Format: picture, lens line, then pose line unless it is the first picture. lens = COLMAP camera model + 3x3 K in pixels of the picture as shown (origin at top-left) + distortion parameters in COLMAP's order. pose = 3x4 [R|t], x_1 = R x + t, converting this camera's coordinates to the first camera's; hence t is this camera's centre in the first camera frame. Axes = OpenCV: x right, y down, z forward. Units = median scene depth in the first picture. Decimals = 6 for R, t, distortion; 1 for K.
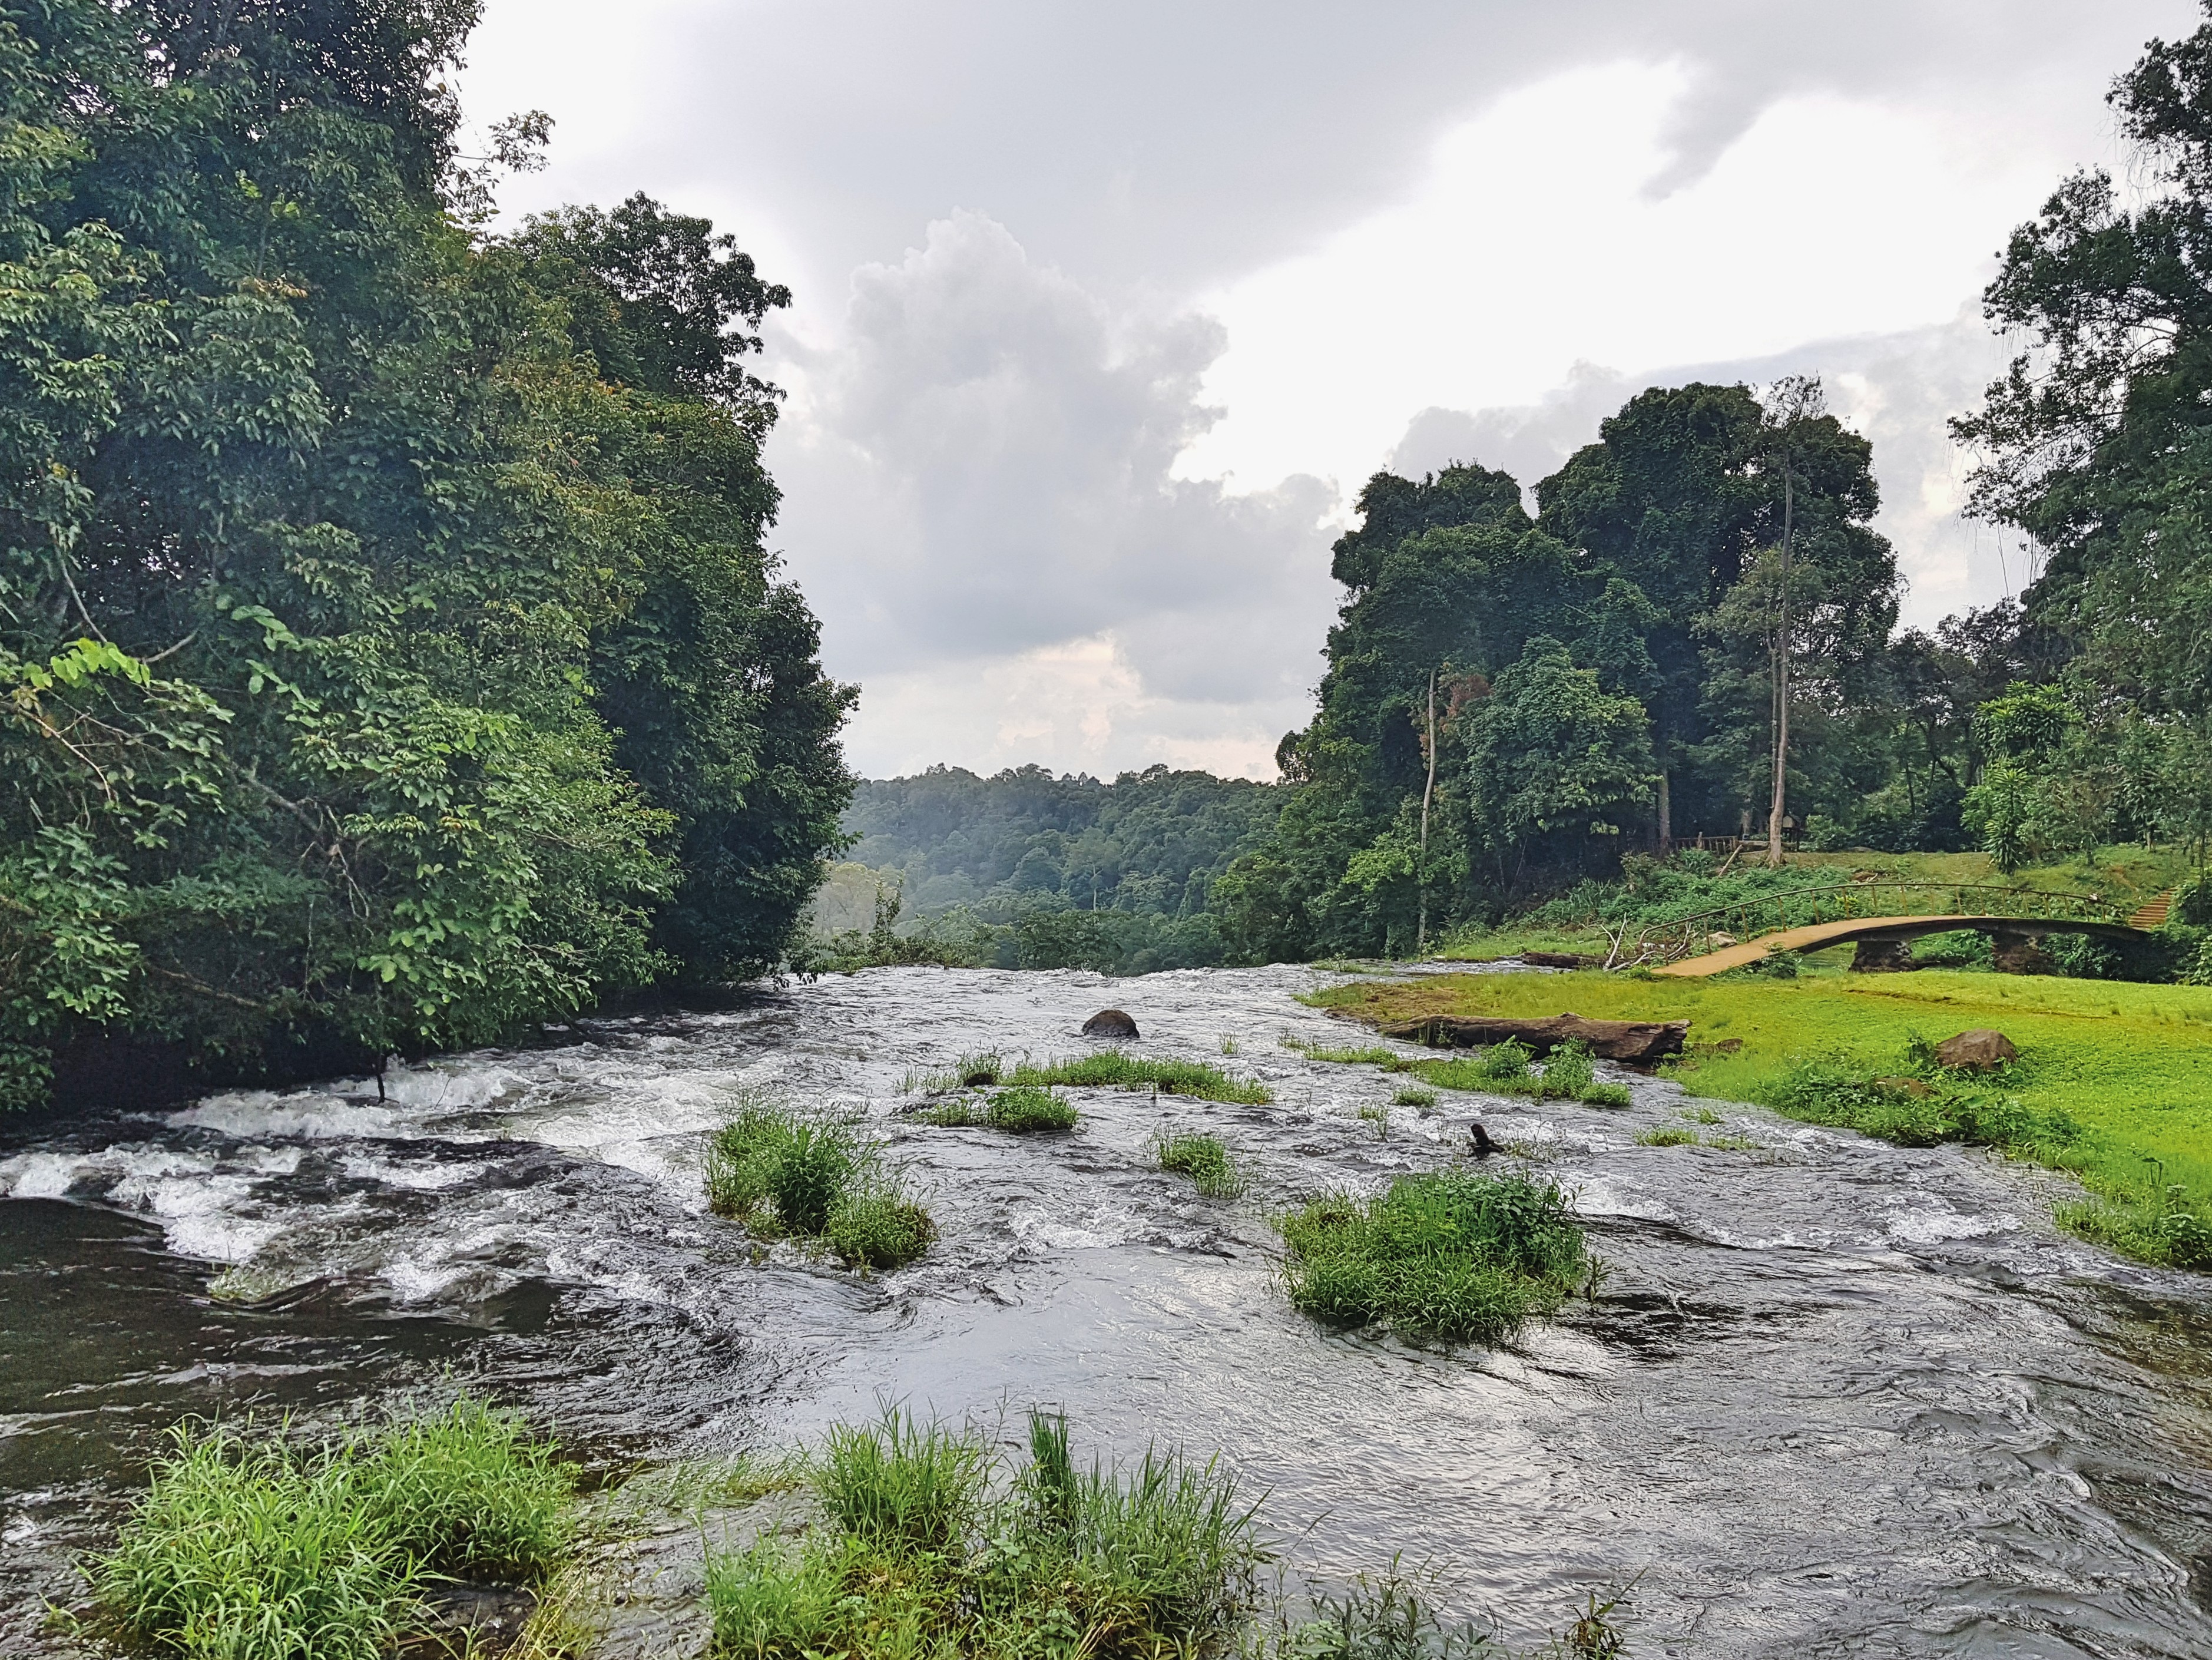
lens RADIAL K [[2289.3, 0, 1106.0], [0, 2289.3, 830.0], [0, 0, 1]] dist [0.155329, -0.272085]
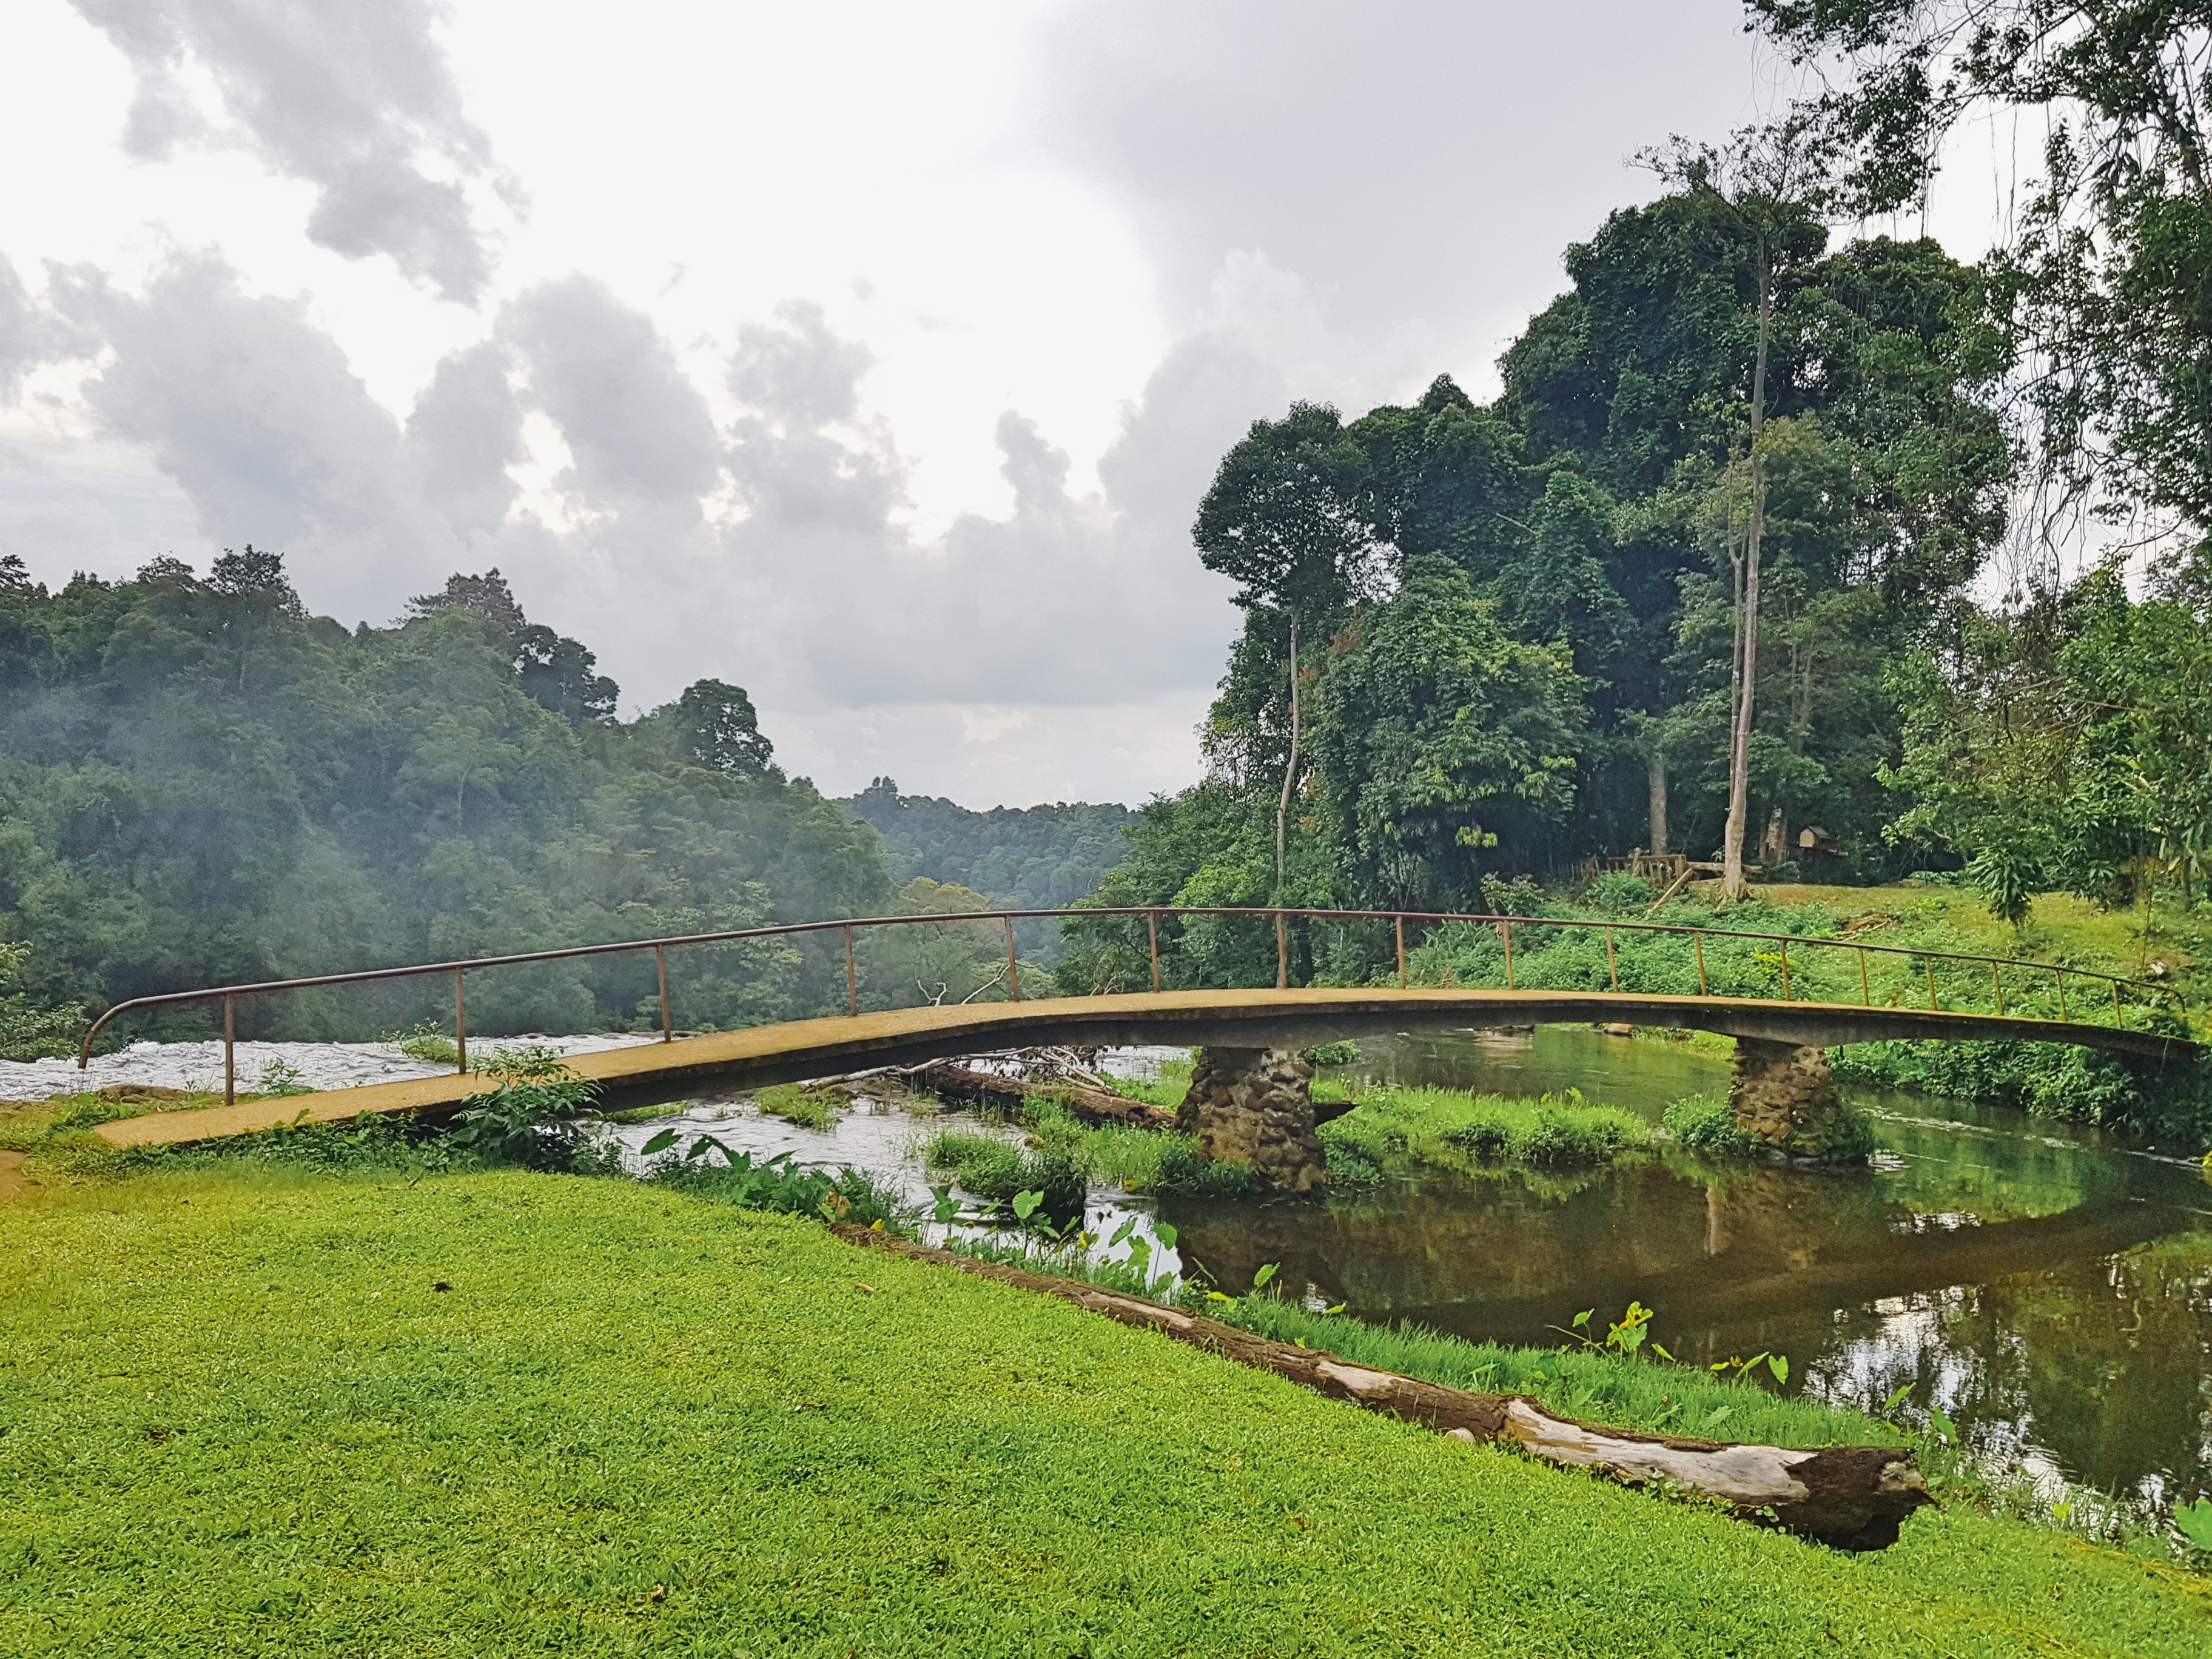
lens RADIAL K [[2288.7, 0, 1106.0], [0, 2288.7, 829.5], [0, 0, 1]] dist [0.155329, -0.272085]
pose [[0.987681, 0.026773, -0.154172, 0.212209], [-0.029126, 0.999491, -0.013020, 0.008550], [0.153745, 0.017350, 0.987958, 0.340861]]
